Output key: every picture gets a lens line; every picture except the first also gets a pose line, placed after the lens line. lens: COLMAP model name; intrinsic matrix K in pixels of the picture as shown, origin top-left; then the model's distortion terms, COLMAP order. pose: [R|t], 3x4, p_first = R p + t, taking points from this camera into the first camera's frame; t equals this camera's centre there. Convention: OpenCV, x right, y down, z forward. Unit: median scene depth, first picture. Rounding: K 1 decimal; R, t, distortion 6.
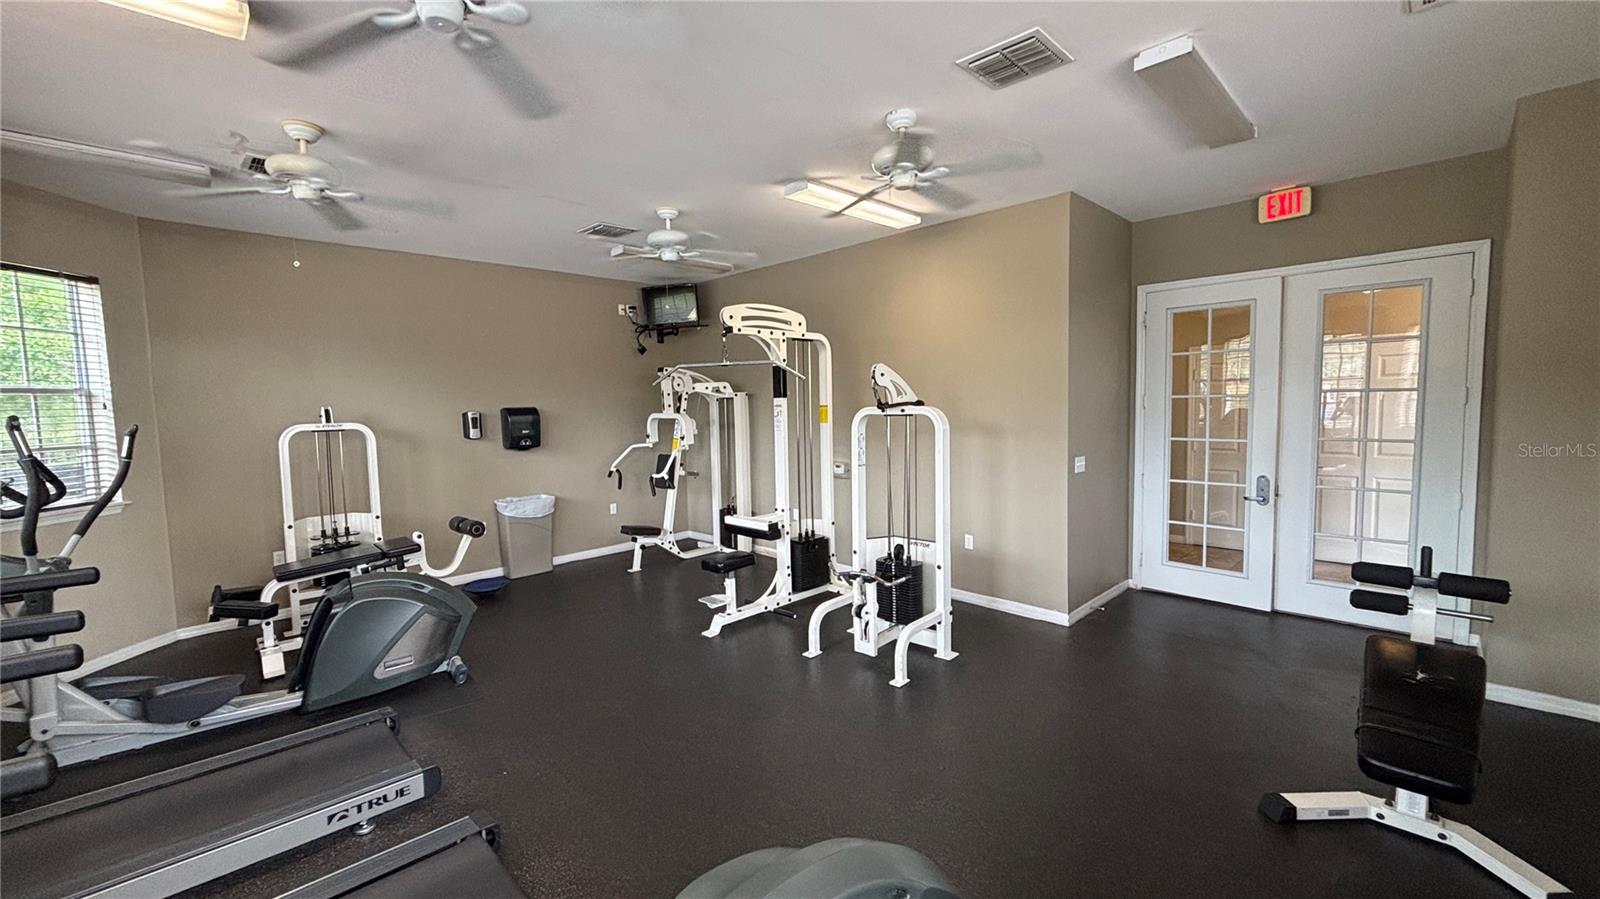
lens RADIAL K [[635.7, 0, 800.0], [0, 635.7, 449.5], [0, 0, 1]] dist [-0.000663, -0.000323]
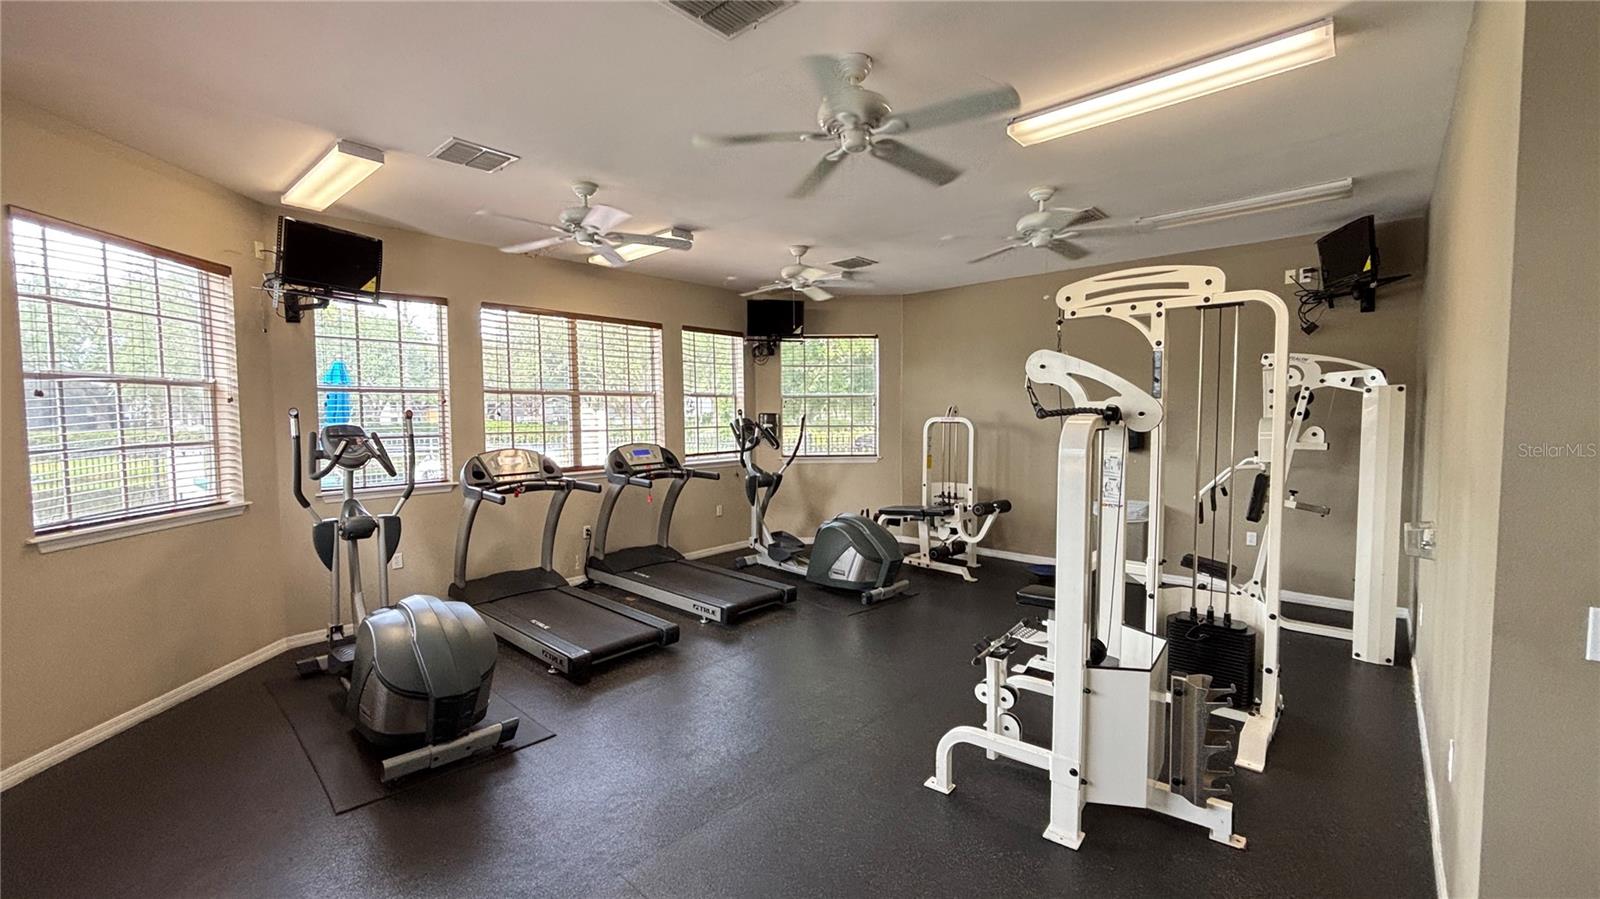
lens RADIAL K [[632.2, 0, 804.6], [0, 632.2, 449.1], [0, 0, 1]] dist [-0.002793, -0.000294]
pose [[0.058532, 0.077323, -0.995286, 0.639299], [-0.067879, 0.994997, 0.073308, -0.051816], [0.995975, 0.063269, 0.063488, 0.589005]]
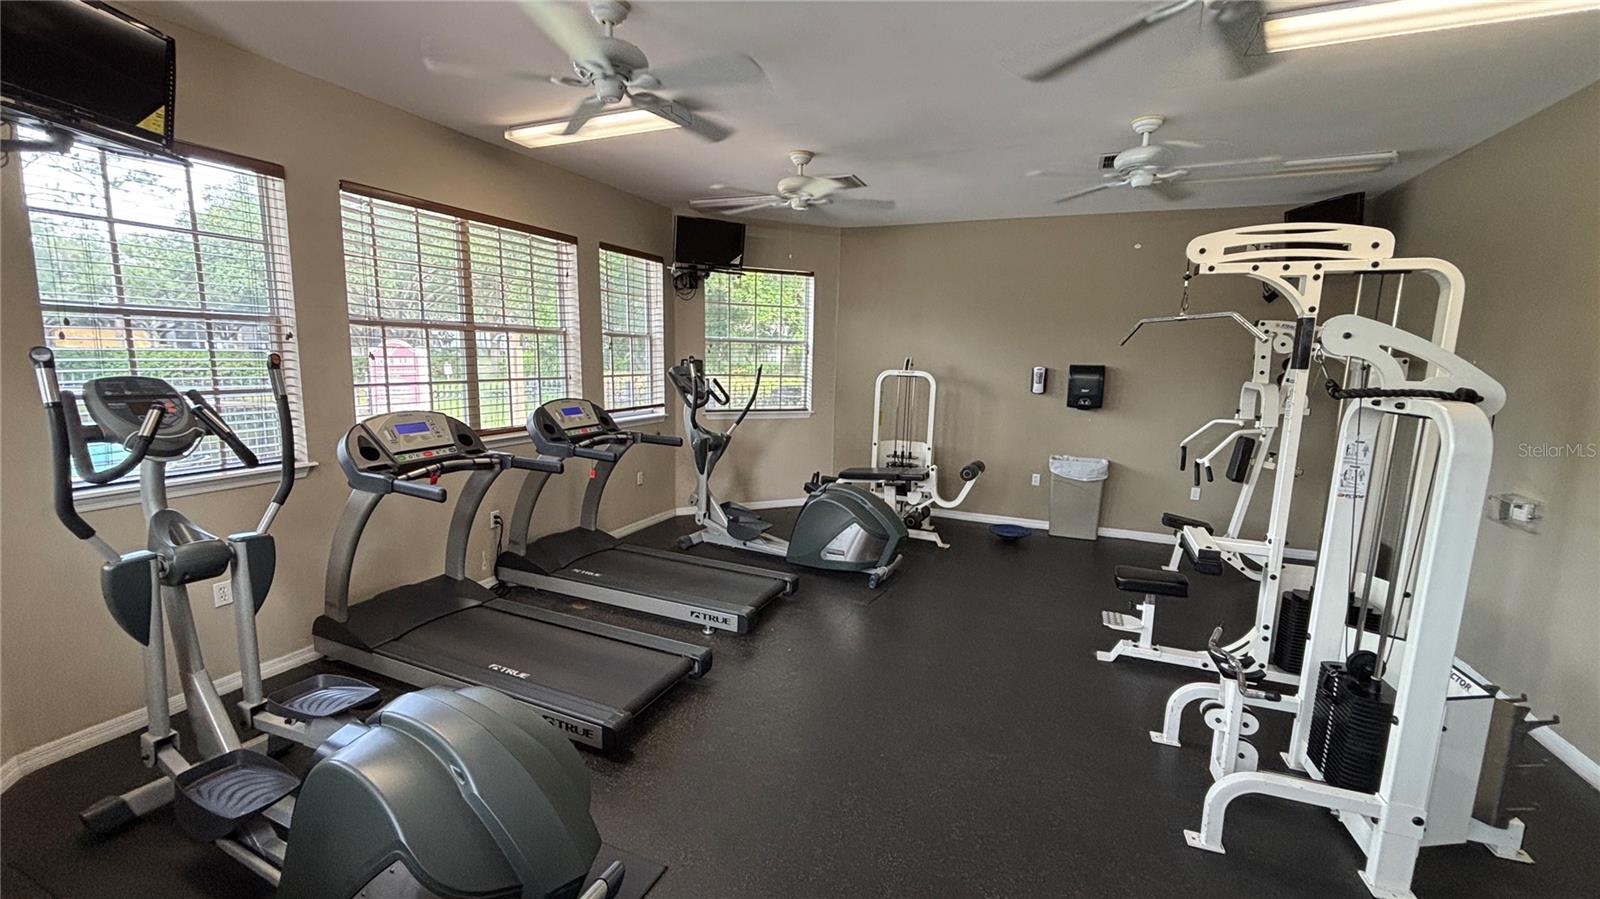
lens RADIAL K [[635.7, 0, 800.0], [0, 635.7, 449.5], [0, 0, 1]] dist [-0.000663, -0.000323]
pose [[0.377539, 0.168324, -0.910567, 0.379848], [-0.099628, 0.985016, 0.140778, -0.042572], [0.920619, 0.037569, 0.388651, 0.299232]]
